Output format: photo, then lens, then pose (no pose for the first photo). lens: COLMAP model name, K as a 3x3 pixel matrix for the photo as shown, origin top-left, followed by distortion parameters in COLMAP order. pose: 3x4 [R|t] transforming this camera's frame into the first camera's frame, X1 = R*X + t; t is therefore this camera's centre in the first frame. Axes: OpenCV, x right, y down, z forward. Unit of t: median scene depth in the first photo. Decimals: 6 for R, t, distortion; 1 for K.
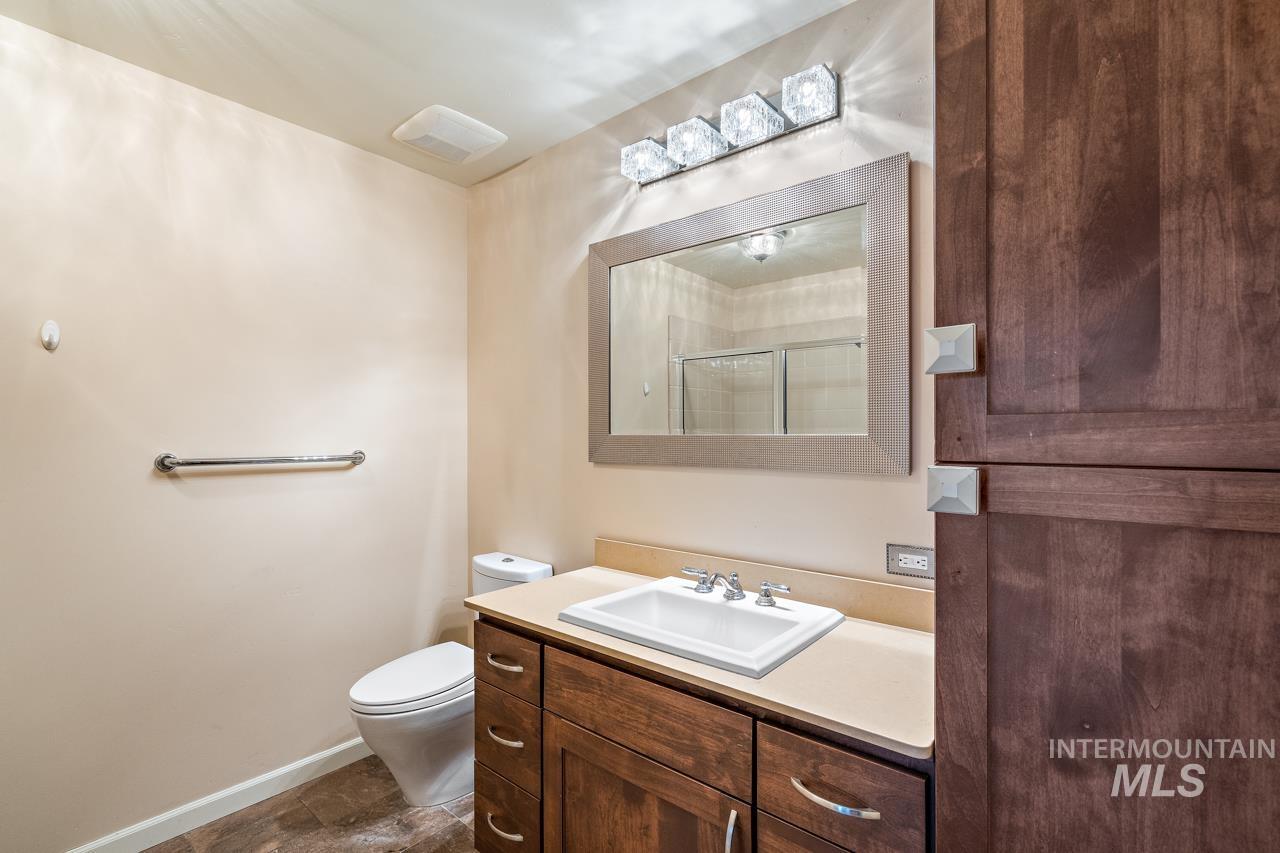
lens RADIAL K [[580.2, 0, 641.3], [0, 580.2, 429.7], [0, 0, 1]] dist [-0.009629, 0.003842]
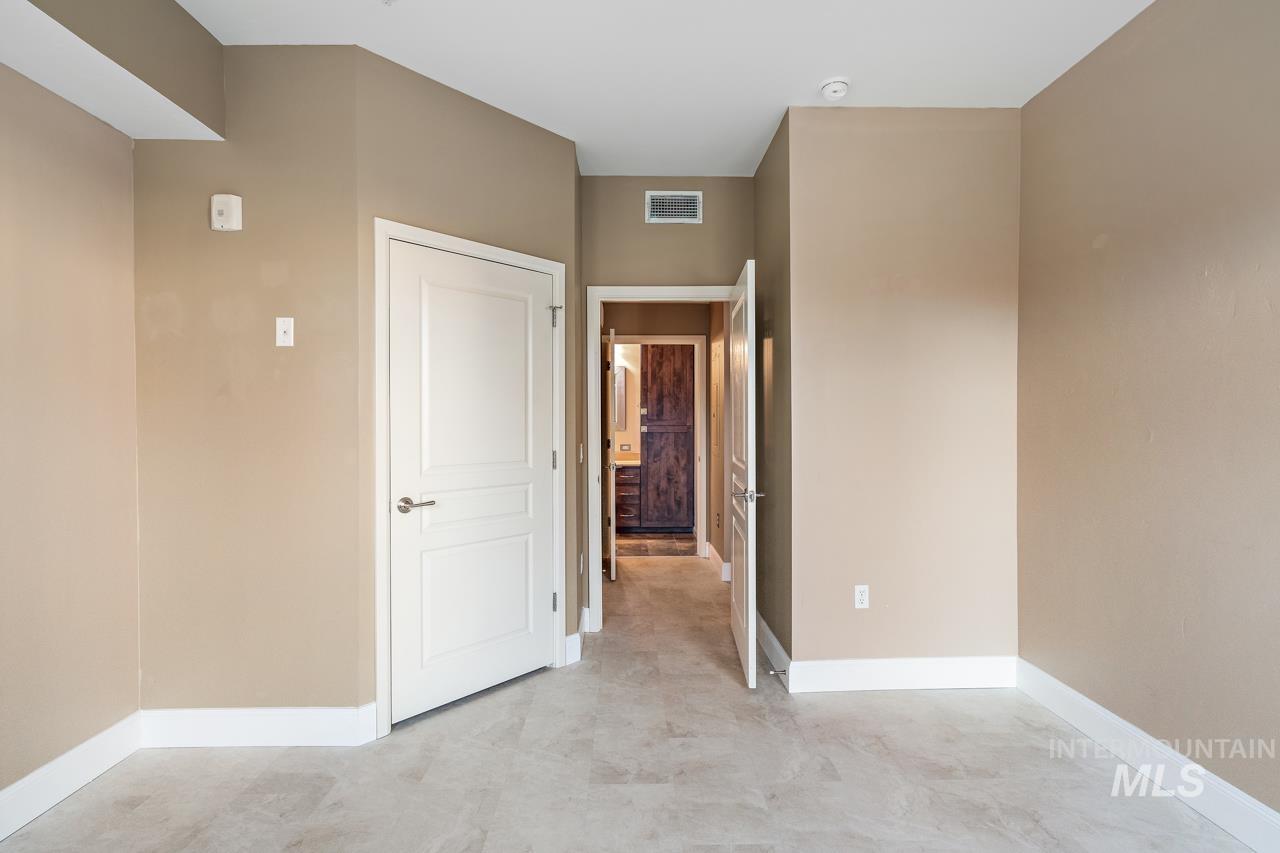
lens RADIAL K [[580.2, 0, 645.5], [0, 580.2, 427.6], [0, 0, 1]] dist [-0.009629, 0.003842]
pose [[0.743143, -0.006001, 0.669106, -4.917565], [0.000713, 0.999966, 0.008176, 0.014888], [-0.669132, -0.005599, 0.743122, -5.079396]]
